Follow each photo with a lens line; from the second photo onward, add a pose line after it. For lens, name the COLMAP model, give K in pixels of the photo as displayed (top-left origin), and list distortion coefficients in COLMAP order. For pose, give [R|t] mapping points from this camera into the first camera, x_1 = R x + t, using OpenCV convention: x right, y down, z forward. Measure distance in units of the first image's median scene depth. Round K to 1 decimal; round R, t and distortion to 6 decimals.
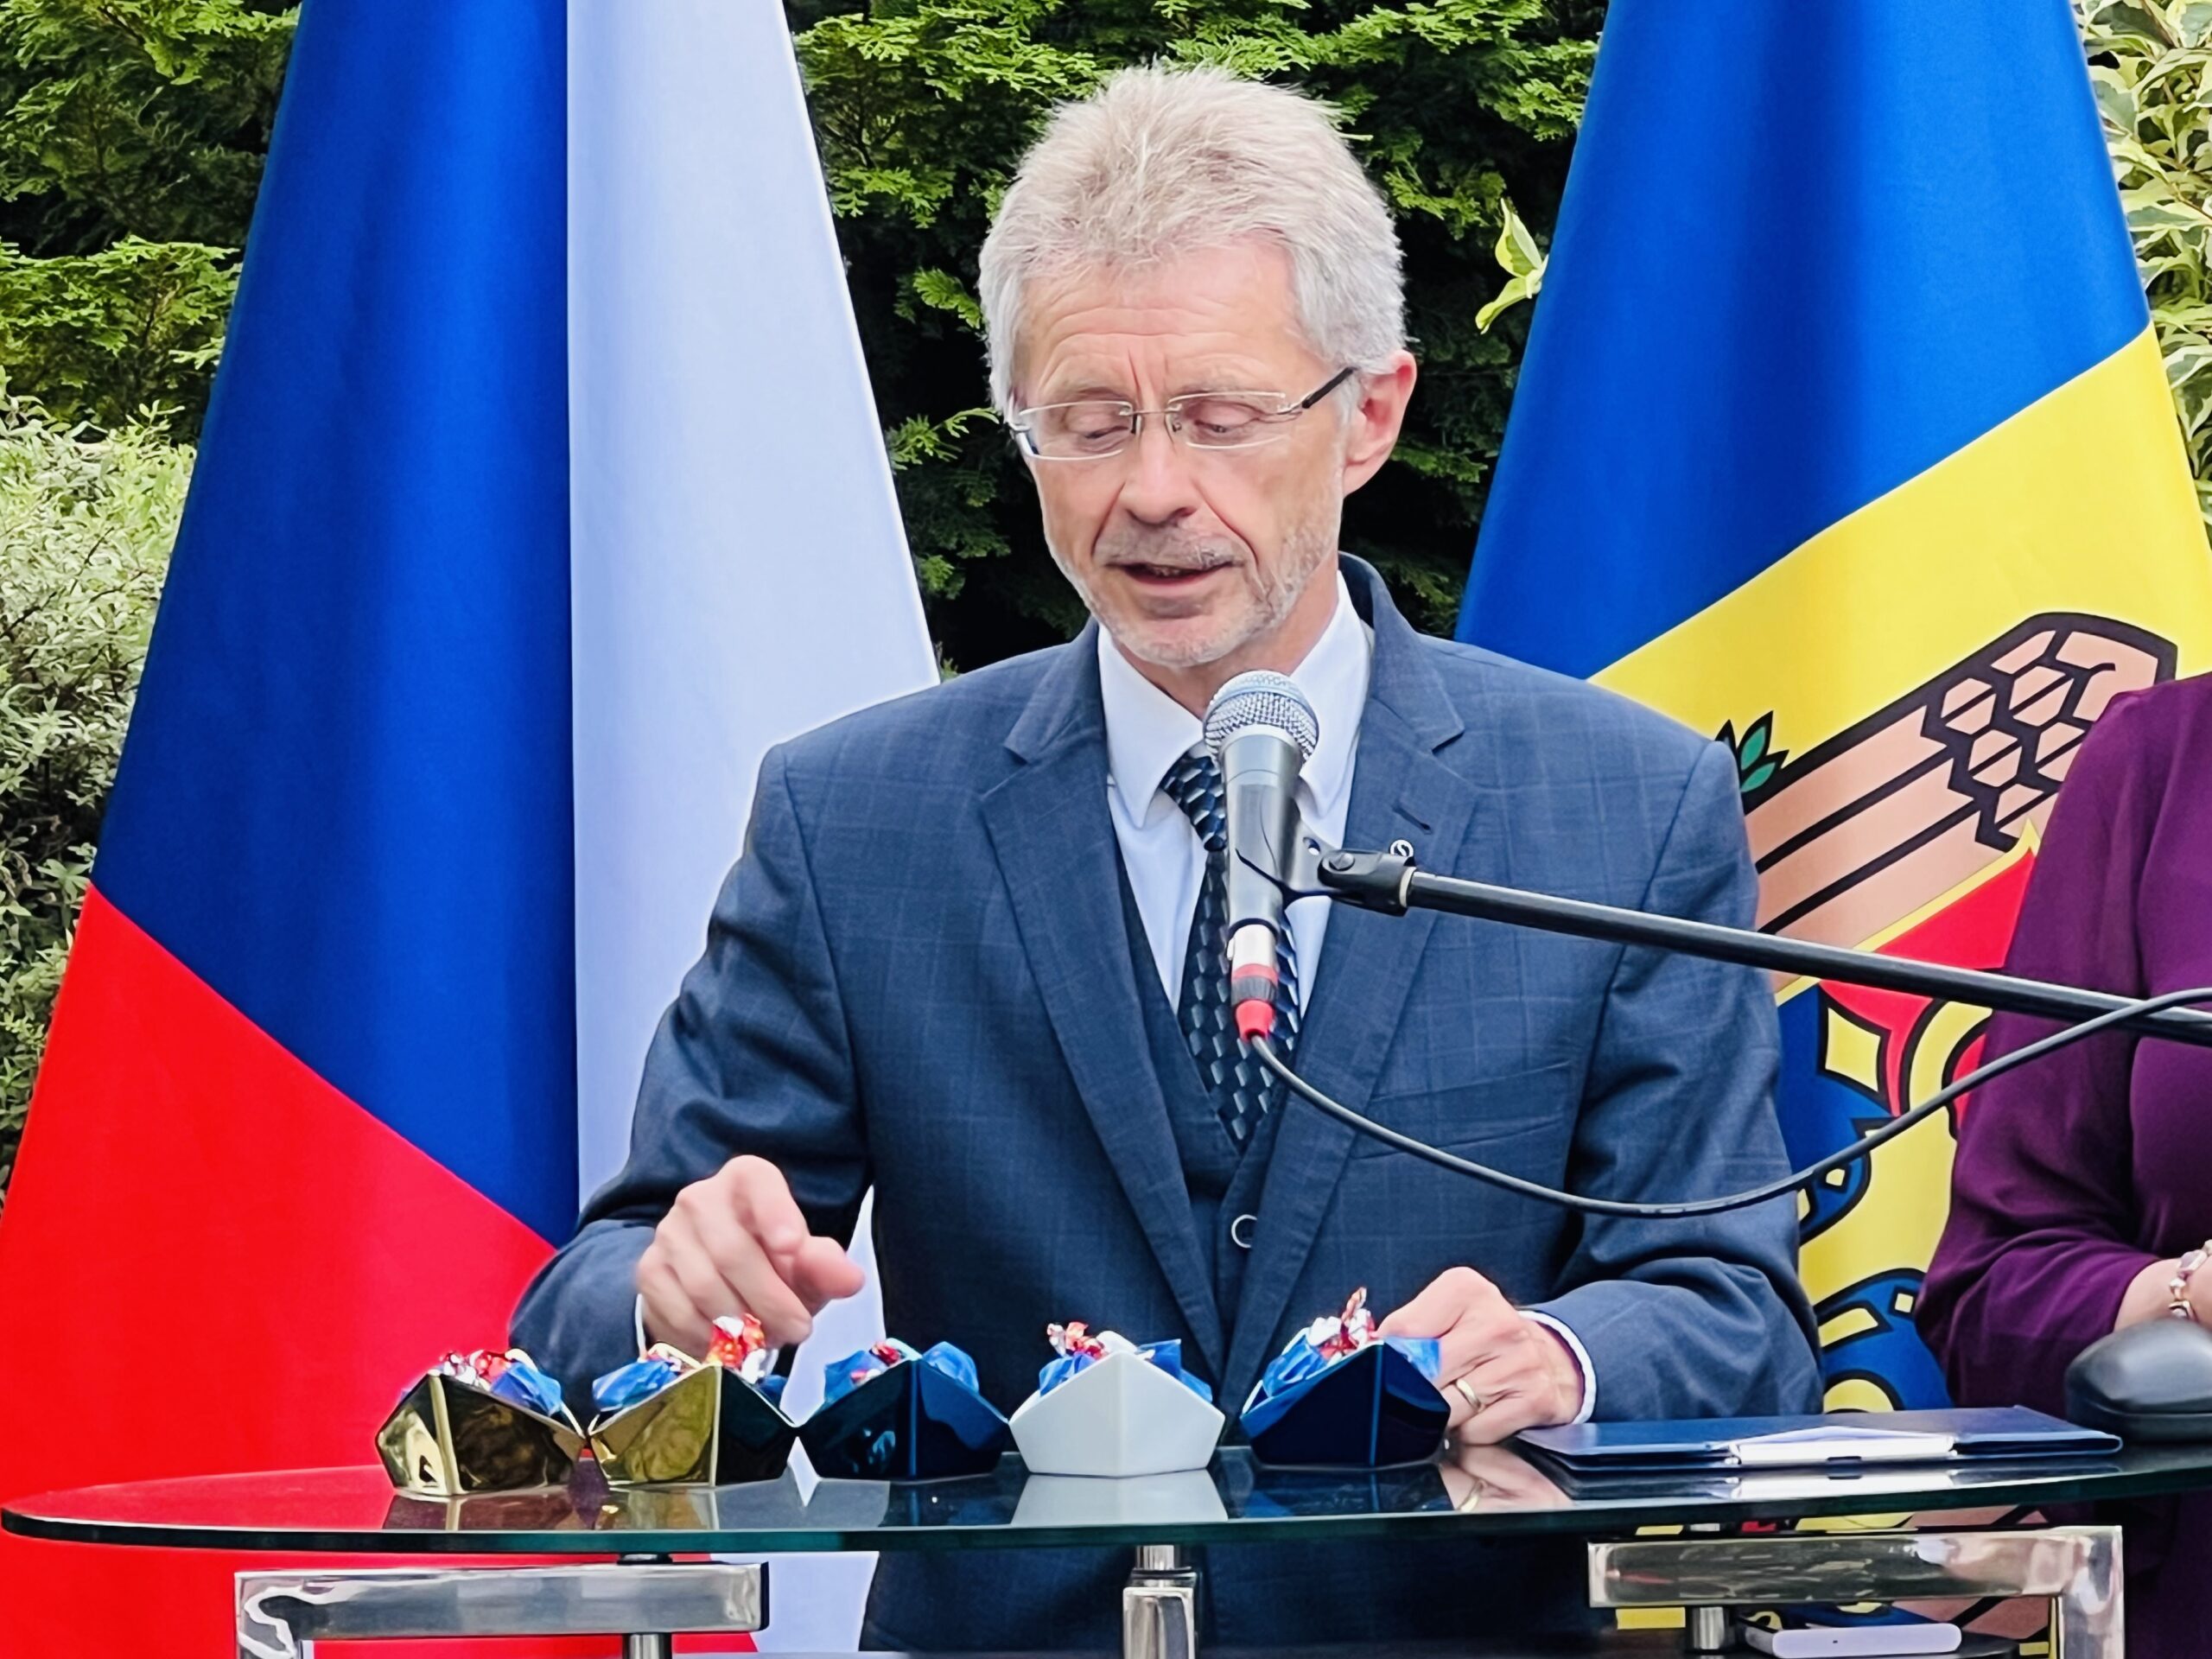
lens RADIAL K [[11589.3, 0, 1109.6], [0, 11589.3, 828.8], [0, 0, 1]] dist [-0.617070, 0.000000]
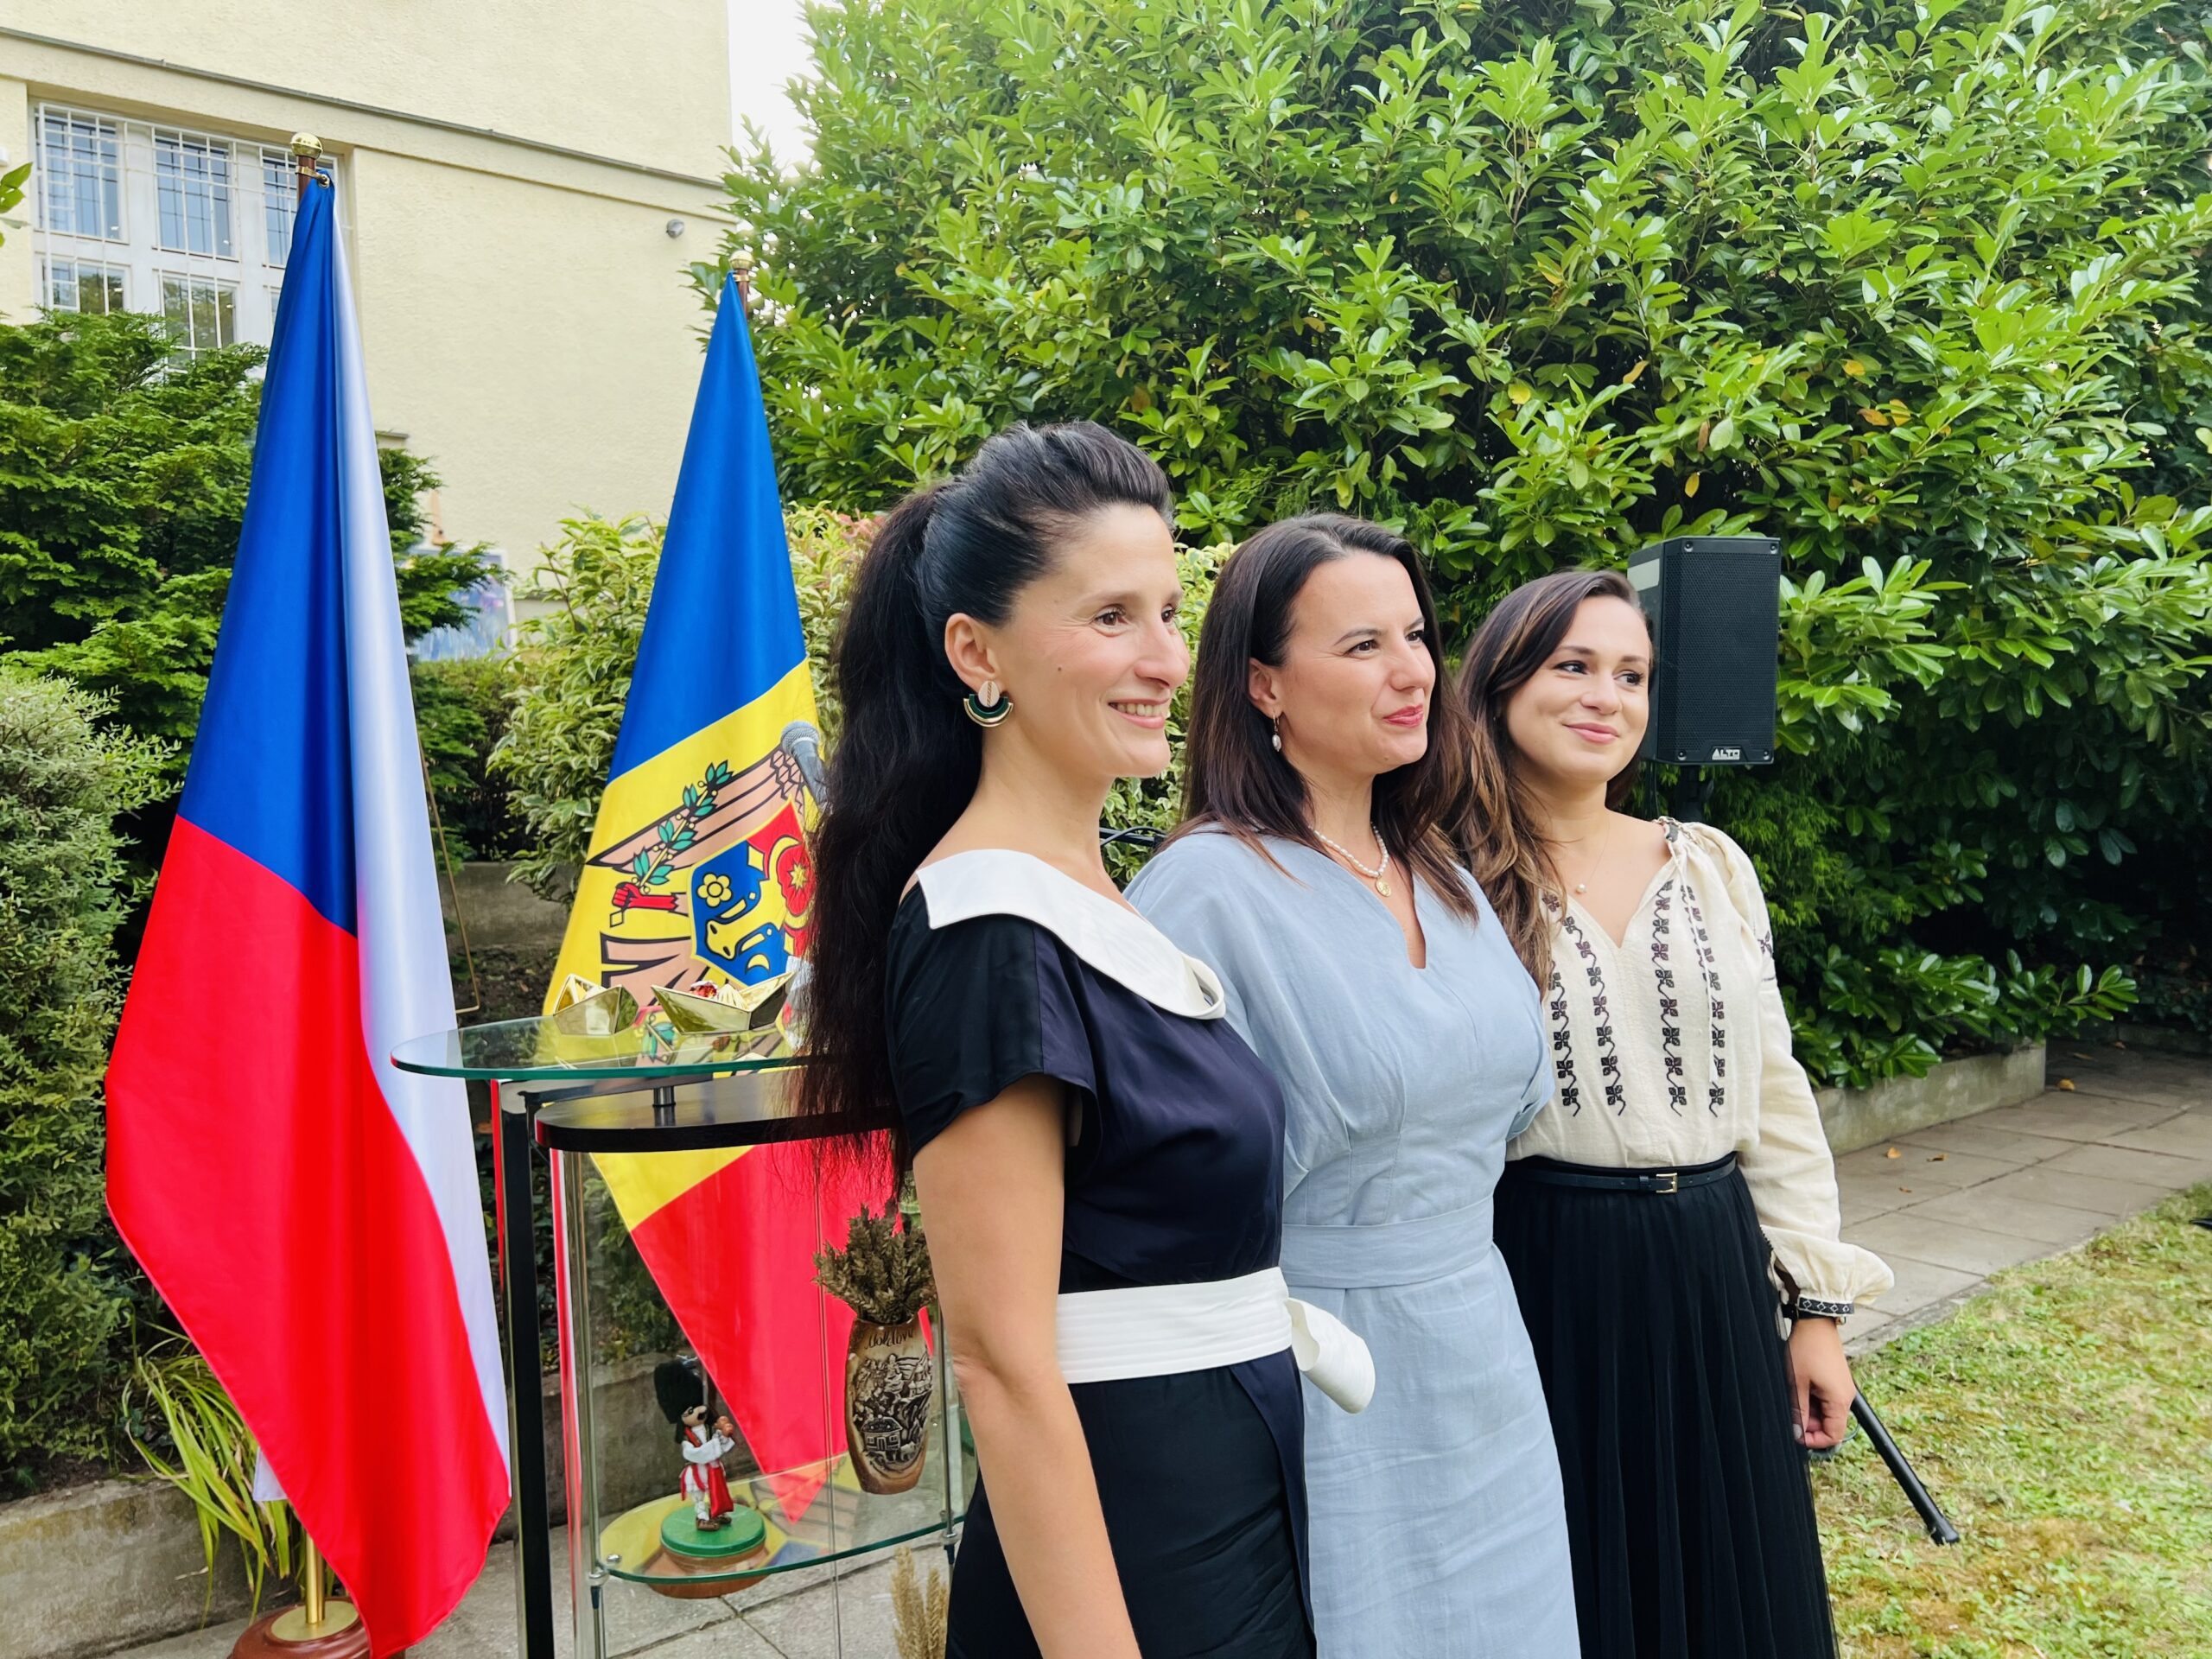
lens RADIAL K [[1680.8, 0, 1114.6], [0, 1680.8, 826.8], [0, 0, 1]] dist [0.038727, -0.008931]
pose [[0.774849, -0.011289, 0.632046, -0.161367], [0.015068, 0.999886, -0.000614, 0.011174], [-0.631967, 0.009999, 0.774931, 0.525648]]
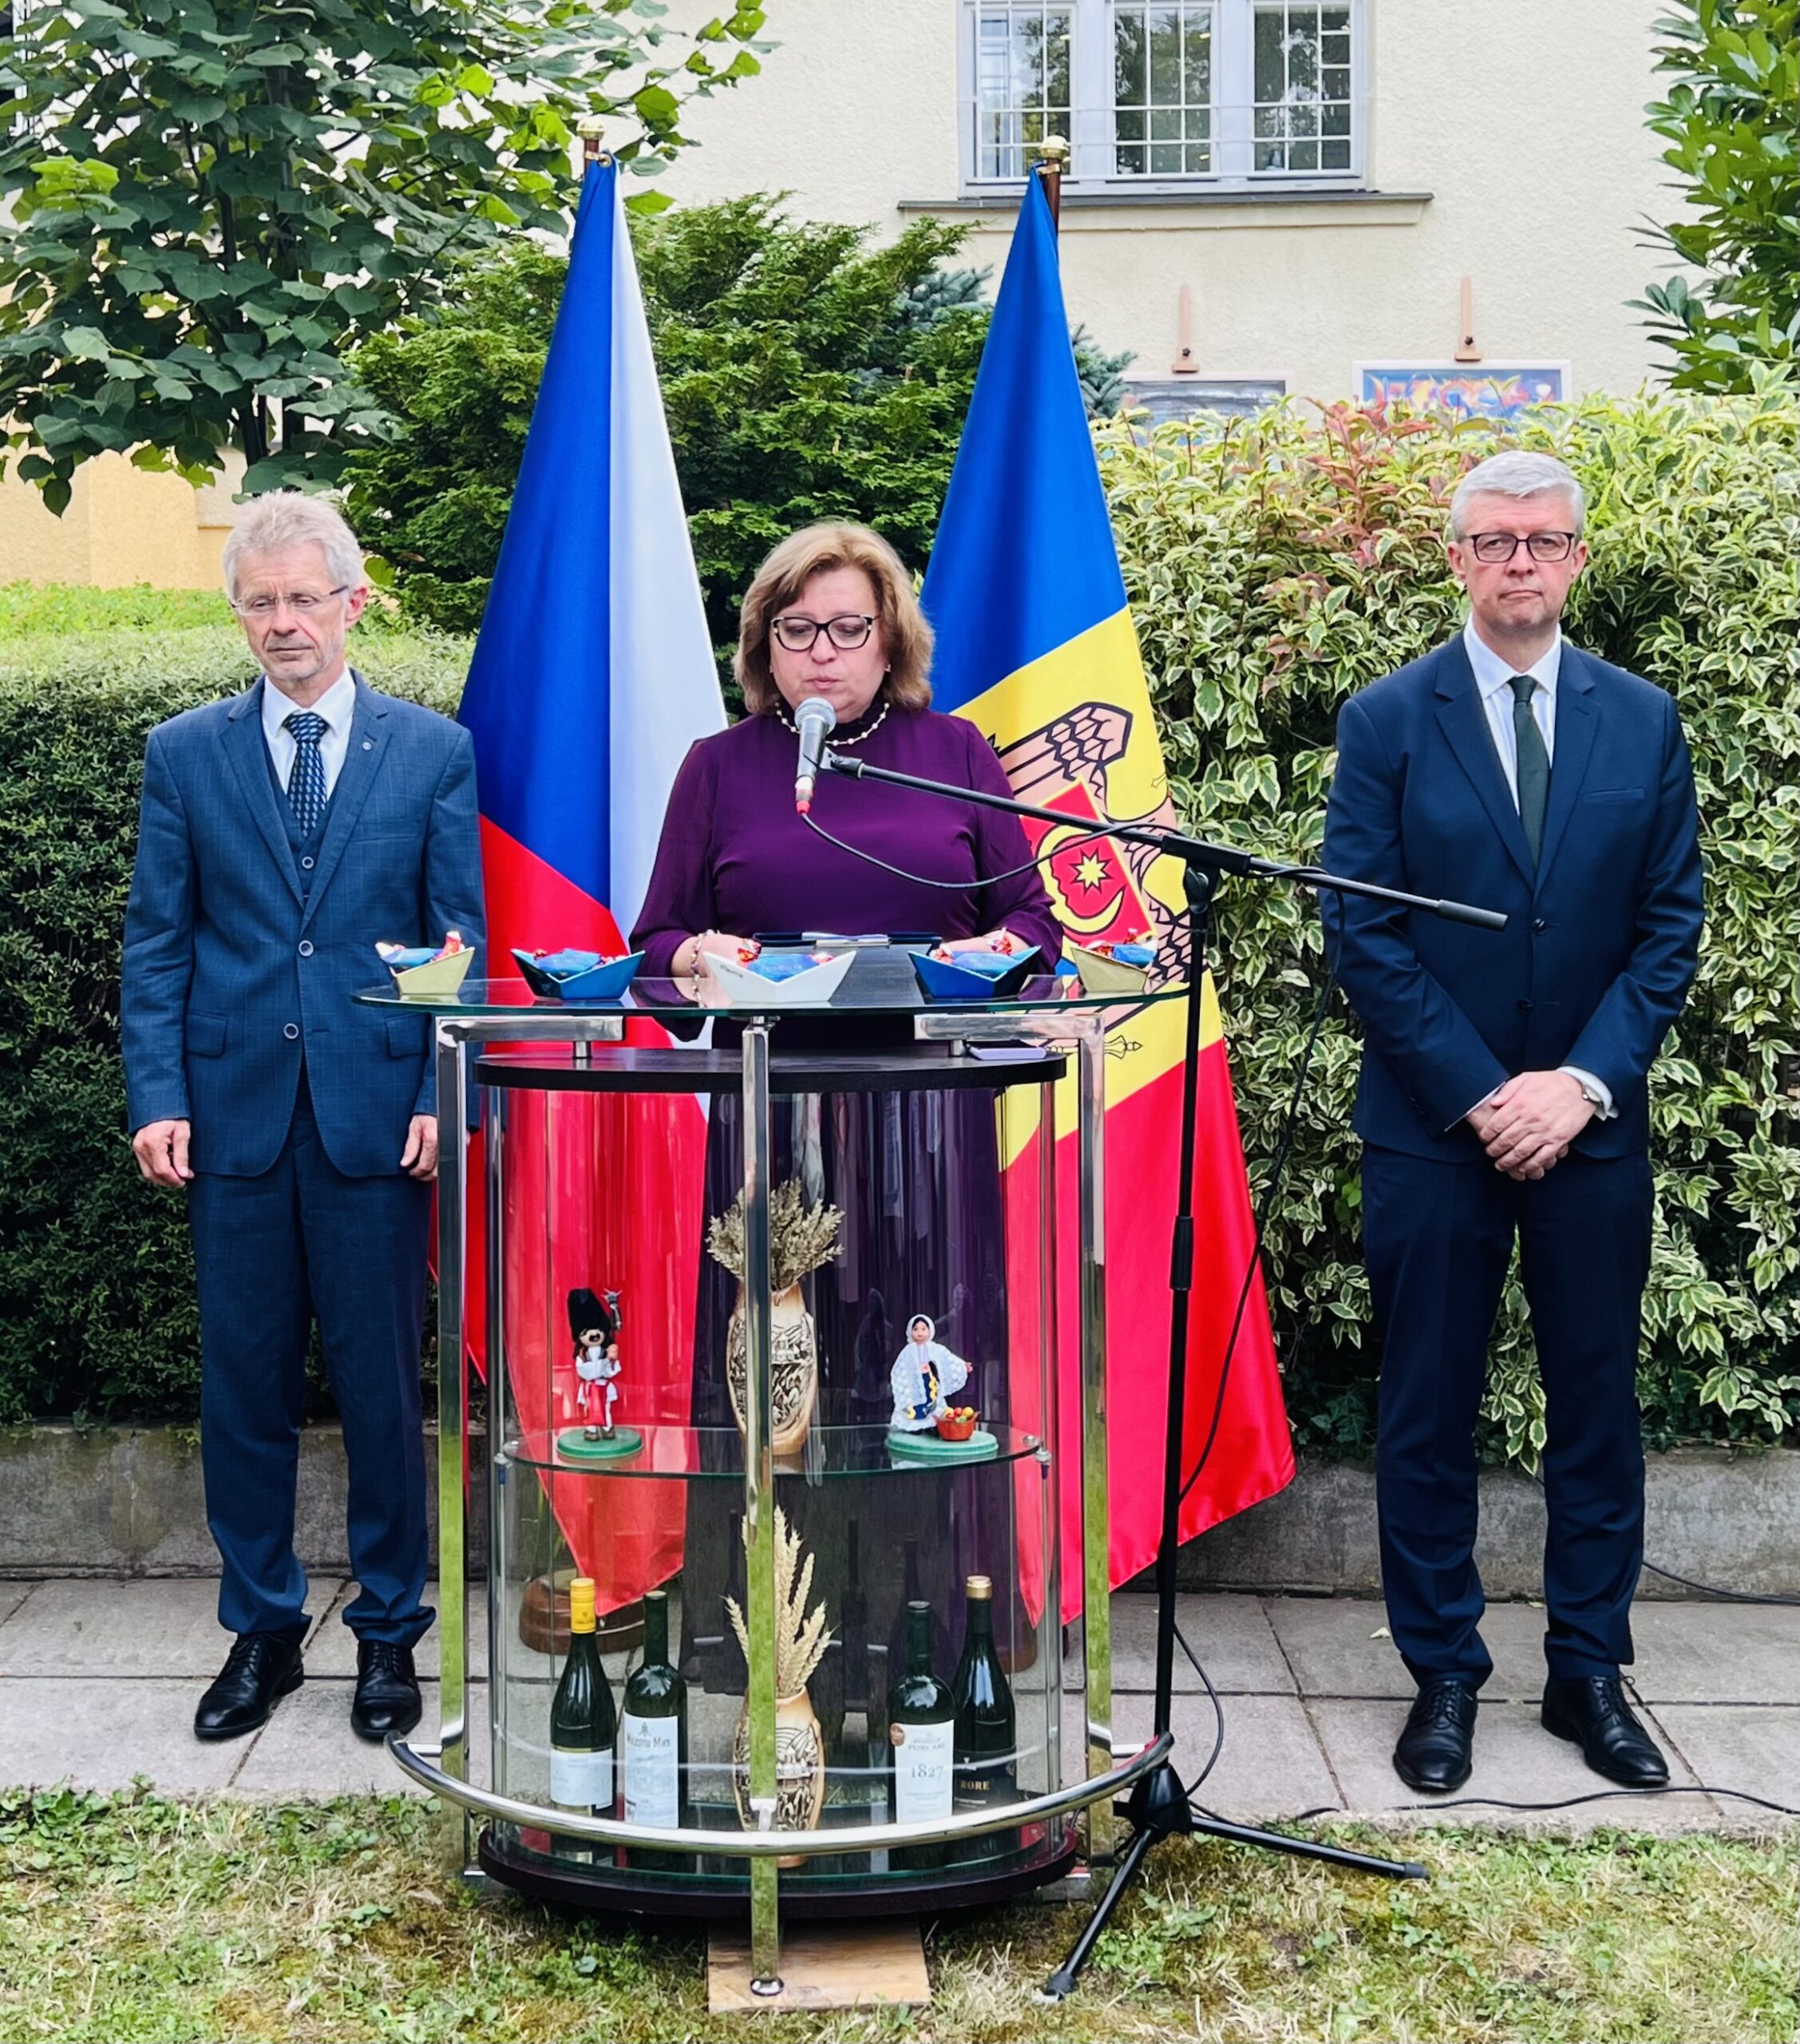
lens RADIAL K [[3054.8, 0, 842.8], [0, 3054.8, 911.5], [0, 0, 1]] dist [0.089424, 0.000000]
pose [[0.999769, 0.021296, -0.002814, 0.020557], [-0.021178, 0.999100, 0.036755, 0.007438], [0.003594, -0.036687, 0.999320, 0.205385]]
